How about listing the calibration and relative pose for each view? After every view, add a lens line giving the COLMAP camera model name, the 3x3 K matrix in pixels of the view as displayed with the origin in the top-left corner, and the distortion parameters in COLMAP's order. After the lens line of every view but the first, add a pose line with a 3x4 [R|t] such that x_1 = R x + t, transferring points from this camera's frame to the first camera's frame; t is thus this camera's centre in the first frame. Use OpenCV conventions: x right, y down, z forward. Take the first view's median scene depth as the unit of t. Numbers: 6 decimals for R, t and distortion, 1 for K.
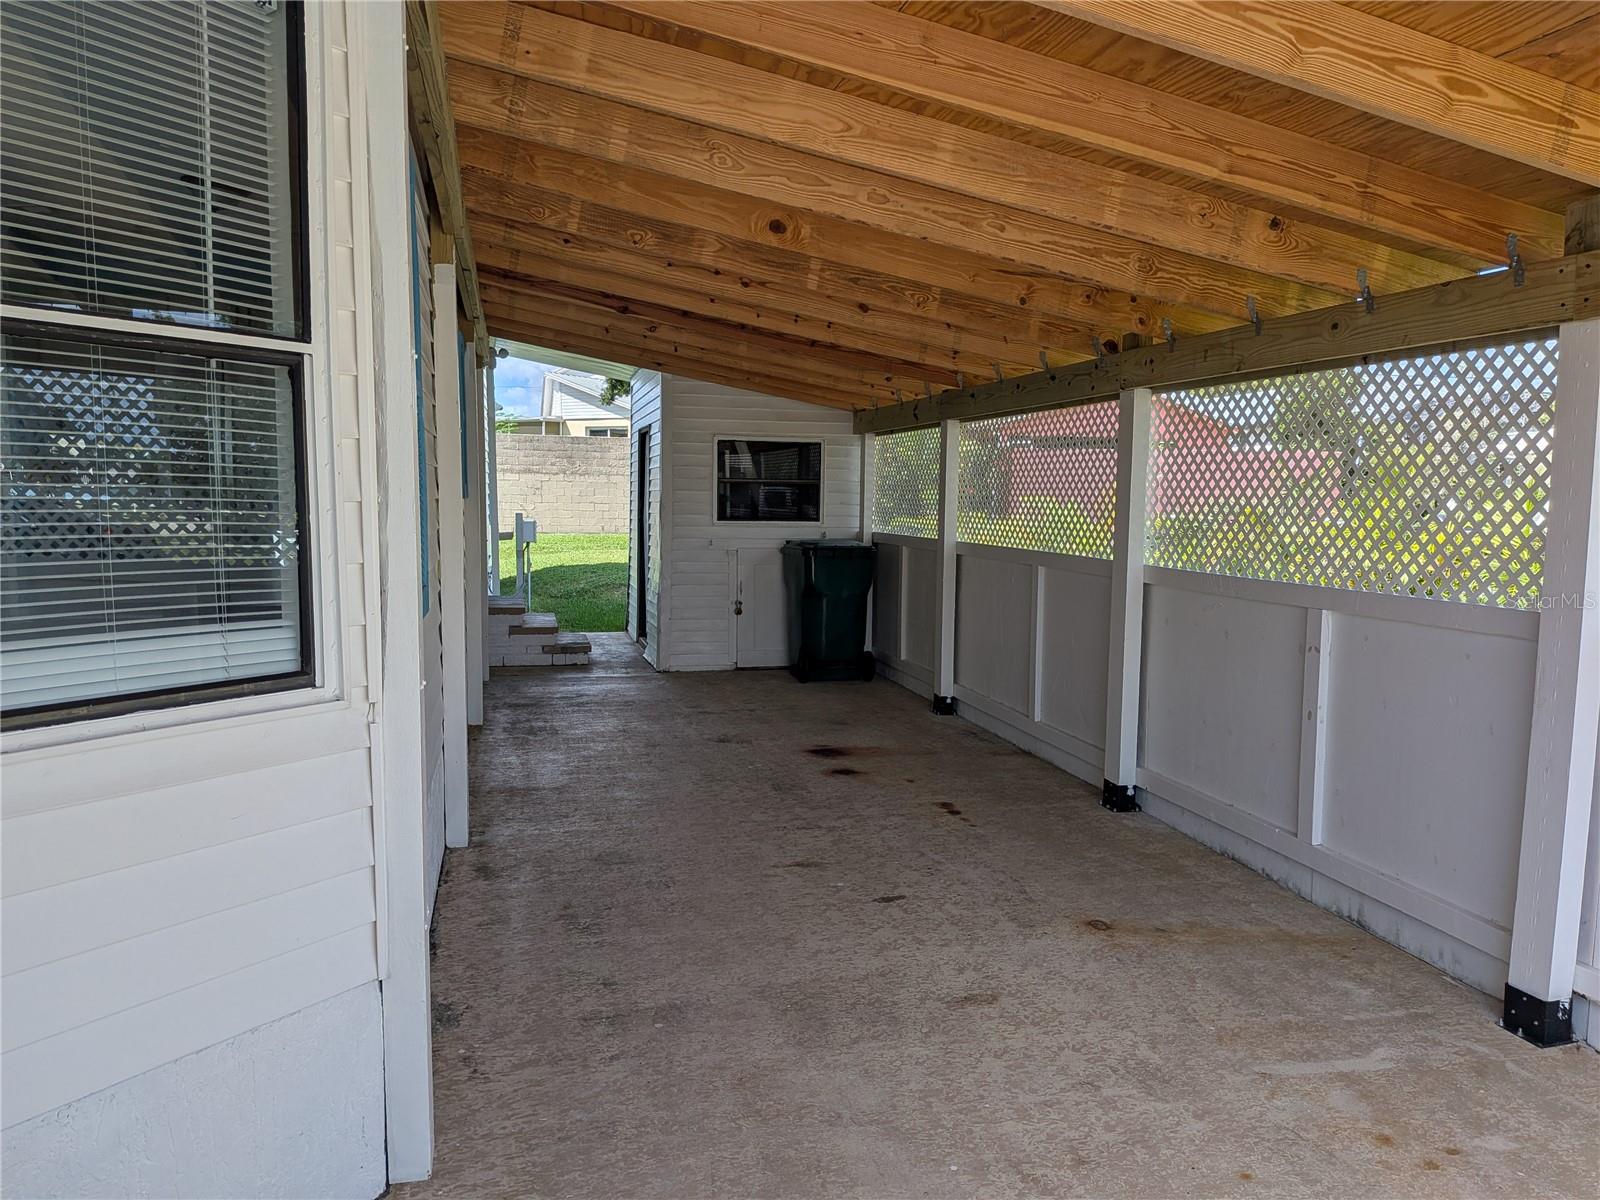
lens RADIAL K [[1117.0, 0, 798.0], [0, 1117.0, 596.0], [0, 0, 1]] dist [0.150397, -0.250238]
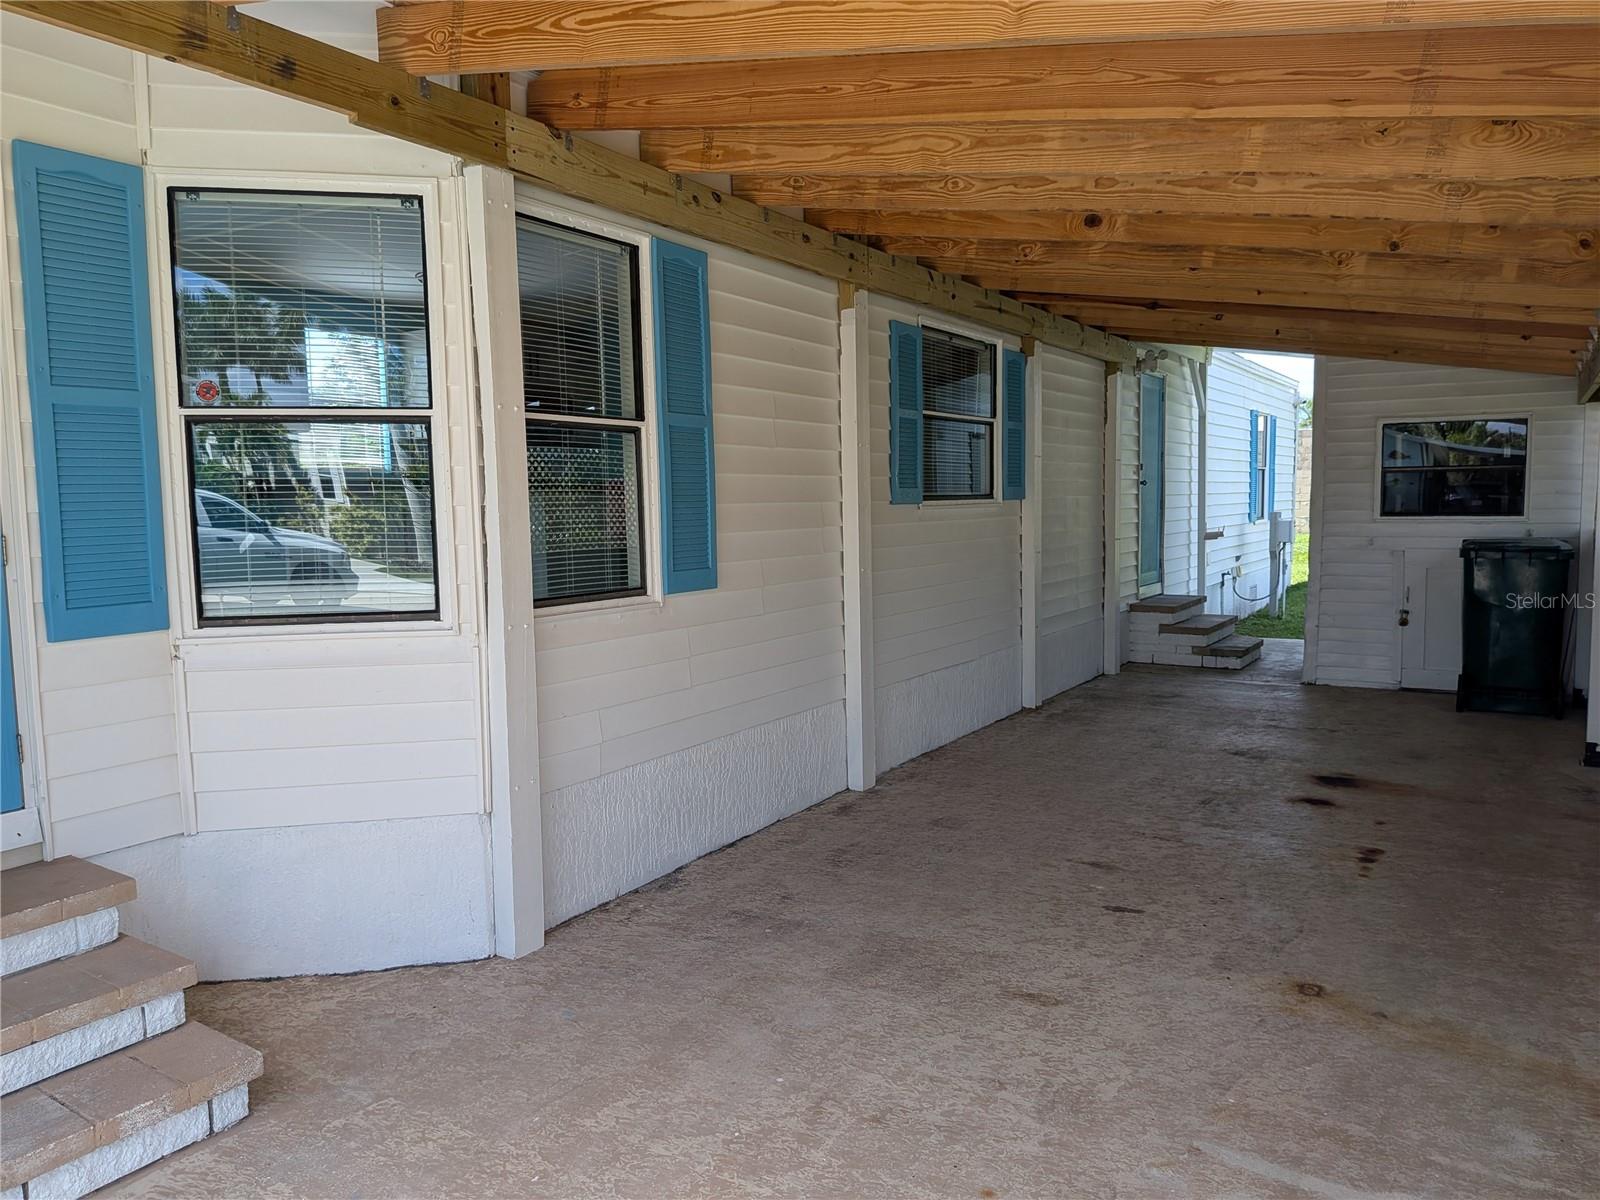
lens RADIAL K [[1129.7, 0, 799.2], [0, 1129.7, 599.1], [0, 0, 1]] dist [0.057330, -0.087343]
pose [[0.699363, 0.040372, -0.713626, 0.529870], [-0.040664, 0.999034, 0.016668, 0.000889], [0.713609, 0.017362, 0.700329, 0.117512]]
